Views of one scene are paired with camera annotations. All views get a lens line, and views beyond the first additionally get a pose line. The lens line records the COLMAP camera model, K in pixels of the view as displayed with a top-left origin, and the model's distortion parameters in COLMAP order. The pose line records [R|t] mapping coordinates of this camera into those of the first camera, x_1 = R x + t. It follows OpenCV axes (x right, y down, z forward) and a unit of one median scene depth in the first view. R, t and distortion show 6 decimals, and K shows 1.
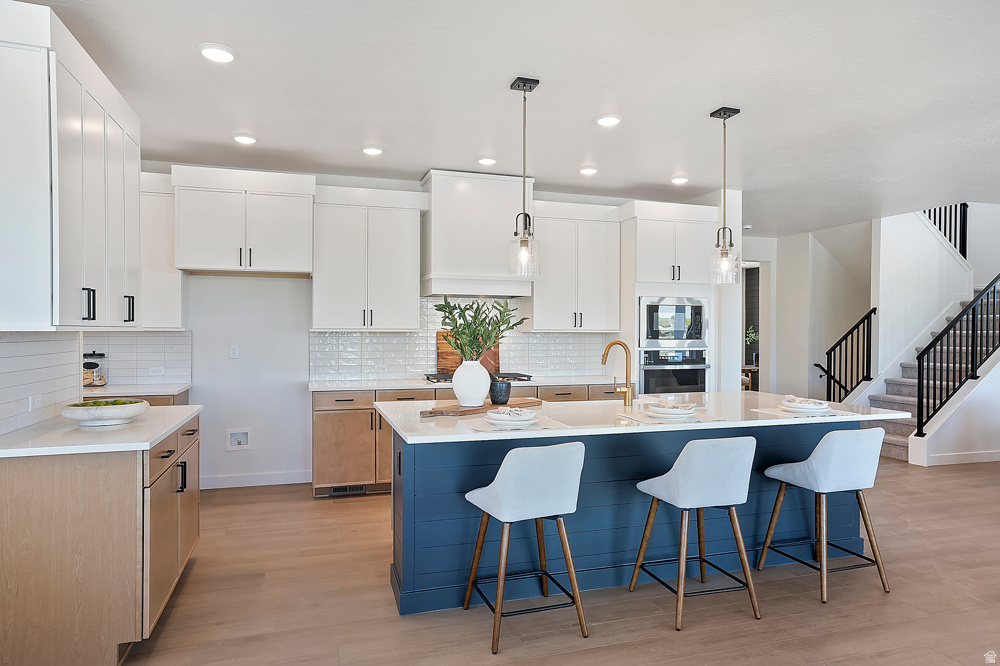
lens RADIAL K [[608.8, 0, 496.6], [0, 608.8, 332.0], [0, 0, 1]] dist [0.006241, 0.006163]
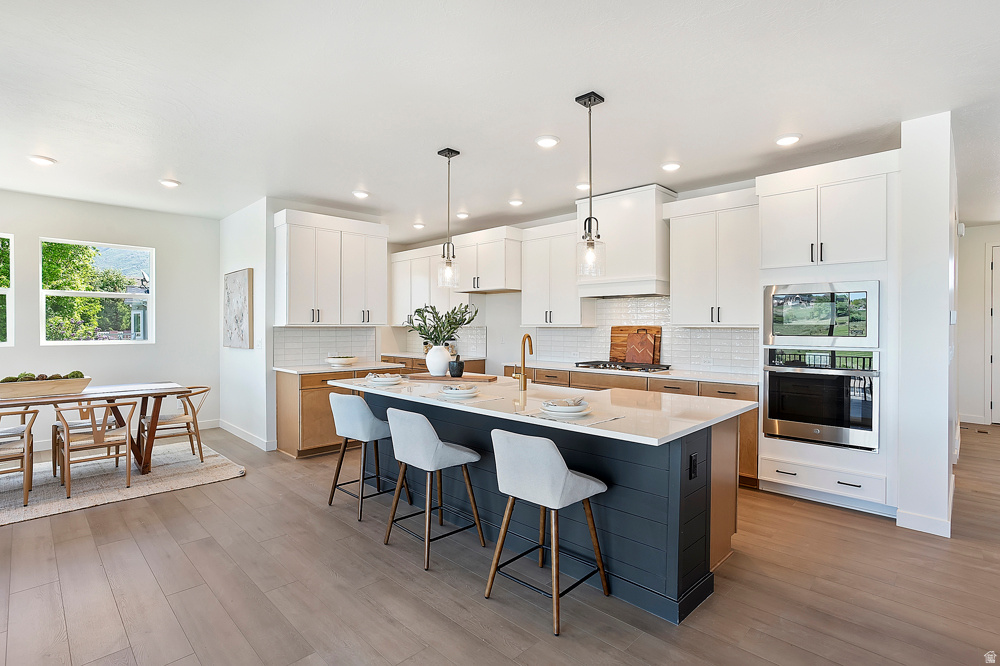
lens RADIAL K [[481.5, 0, 494.0], [0, 481.5, 327.7], [0, 0, 1]] dist [-0.021914, 0.003230]
pose [[0.467705, -0.000894, -0.883884, 0.657152], [-0.002465, 0.999994, -0.002315, 0.003672], [0.883881, 0.003262, 0.467700, 0.344656]]
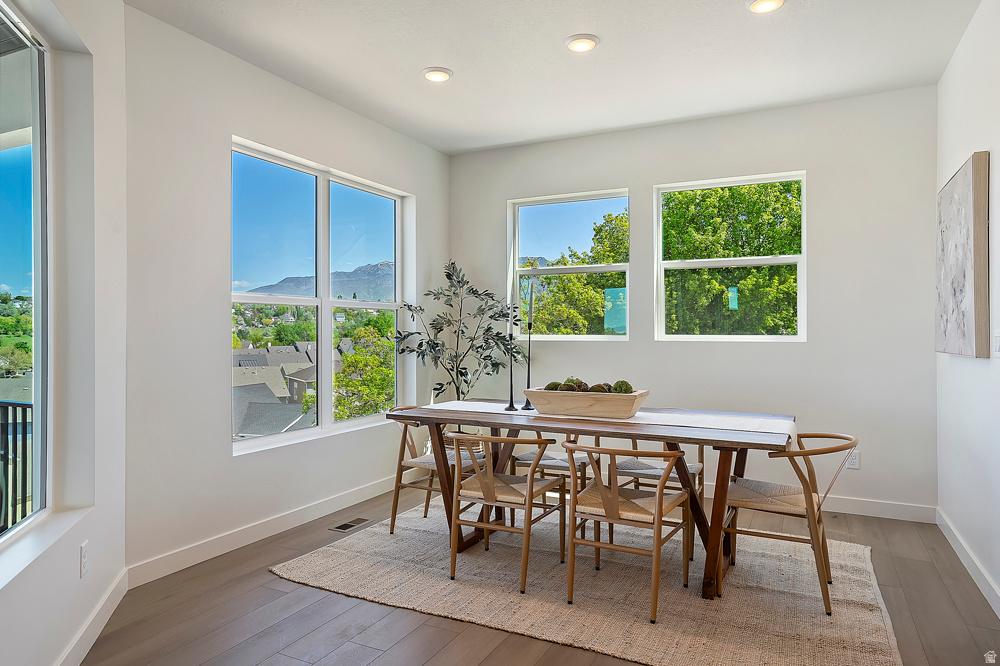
lens RADIAL K [[637.0, 0, 499.1], [0, 637.0, 333.5], [0, 0, 1]] dist [-0.007641, 0.001212]
pose [[-0.689823, -0.001476, -0.723976, 0.215723], [-0.004349, 0.999988, 0.002104, 0.026030], [0.723965, 0.004600, -0.689822, 0.432011]]
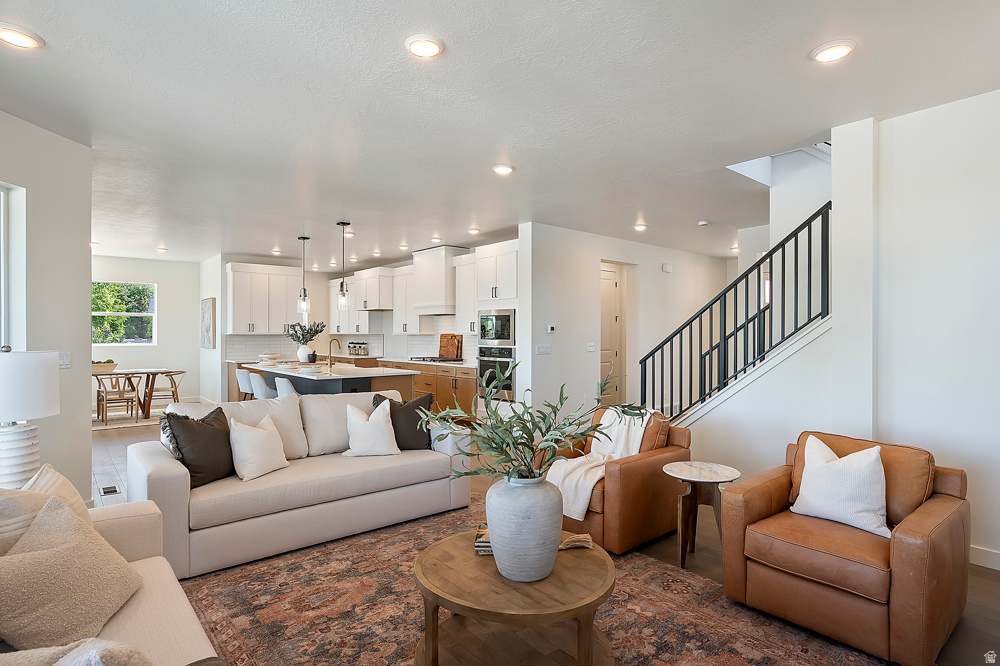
lens RADIAL K [[539.8, 0, 502.4], [0, 539.8, 337.3], [0, 0, 1]] dist [-0.007236, -0.002077]
pose [[0.391073, 0.002936, -0.920355, 1.486360], [-0.001048, 0.999996, 0.002744, 0.003310], [0.920359, -0.000109, 0.391075, 0.532551]]
